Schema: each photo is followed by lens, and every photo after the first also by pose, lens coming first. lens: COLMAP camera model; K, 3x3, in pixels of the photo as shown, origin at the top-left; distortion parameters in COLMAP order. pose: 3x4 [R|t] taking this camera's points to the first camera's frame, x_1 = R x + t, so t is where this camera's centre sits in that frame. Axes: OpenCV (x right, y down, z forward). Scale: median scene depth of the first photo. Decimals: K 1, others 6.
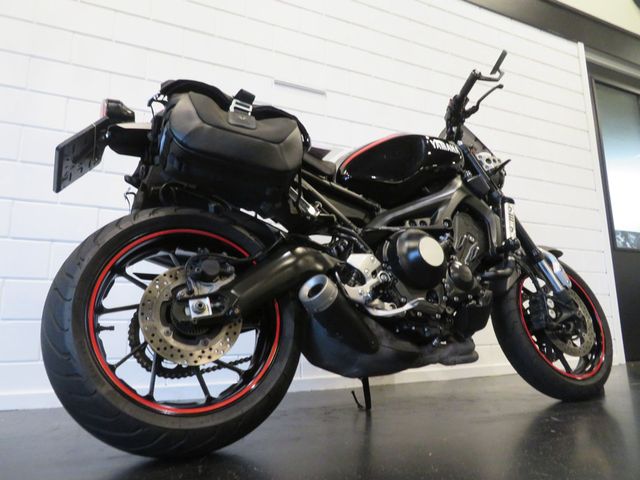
lens RADIAL K [[451.8, 0, 320.0], [0, 451.8, 240.0], [0, 0, 1]] dist [-0.007281, 0.001075]
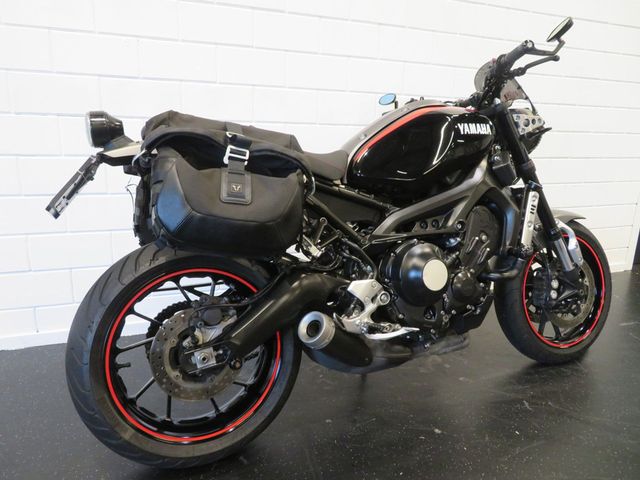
lens RADIAL K [[451.8, 0, 320.0], [0, 451.8, 240.0], [0, 0, 1]] dist [-0.007281, 0.001075]
pose [[0.997051, 0.059860, -0.048022, 0.039905], [-0.035158, 0.912528, 0.407500, -0.468411], [0.068214, -0.404610, 0.911942, 0.114497]]
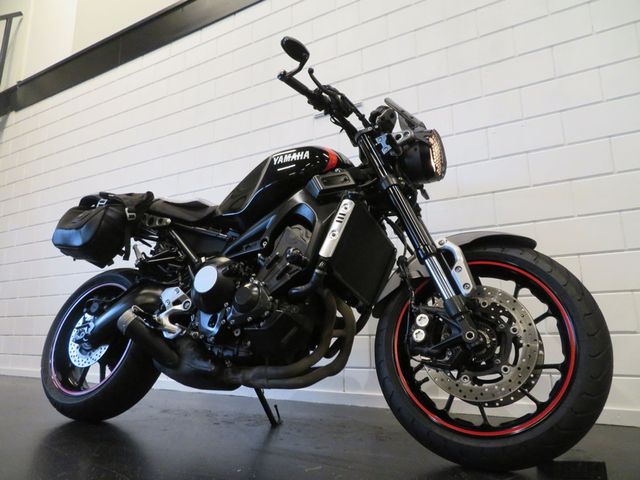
lens RADIAL K [[479.1, 0, 320.0], [0, 479.1, 240.0], [0, 0, 1]] dist [-0.007554, -0.002234]
pose [[0.557759, -0.154128, -0.815567, 1.452529], [0.142834, 0.985772, -0.088611, 0.080934], [0.817620, -0.067067, 0.571838, 0.603001]]
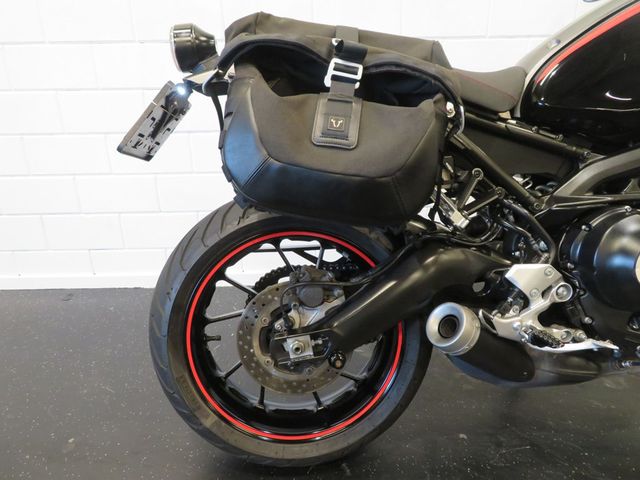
lens RADIAL K [[451.8, 0, 320.0], [0, 451.8, 240.0], [0, 0, 1]] dist [-0.007281, 0.001075]
pose [[0.917345, 0.148797, -0.369240, 0.046076], [0.070529, 0.852101, 0.518604, -0.382852], [0.391796, -0.501781, 0.771176, 0.379933]]
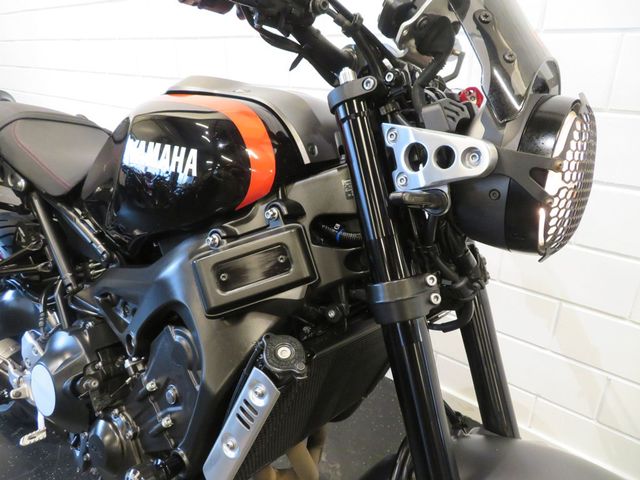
lens RADIAL K [[462.6, 0, 317.9], [0, 462.6, 244.6], [0, 0, 1]] dist [-0.001245, -0.001848]
pose [[0.393051, 0.386620, -0.834288, 0.877912], [0.151426, 0.867708, 0.473448, -0.397169], [0.906962, -0.312422, 0.282509, 1.291517]]
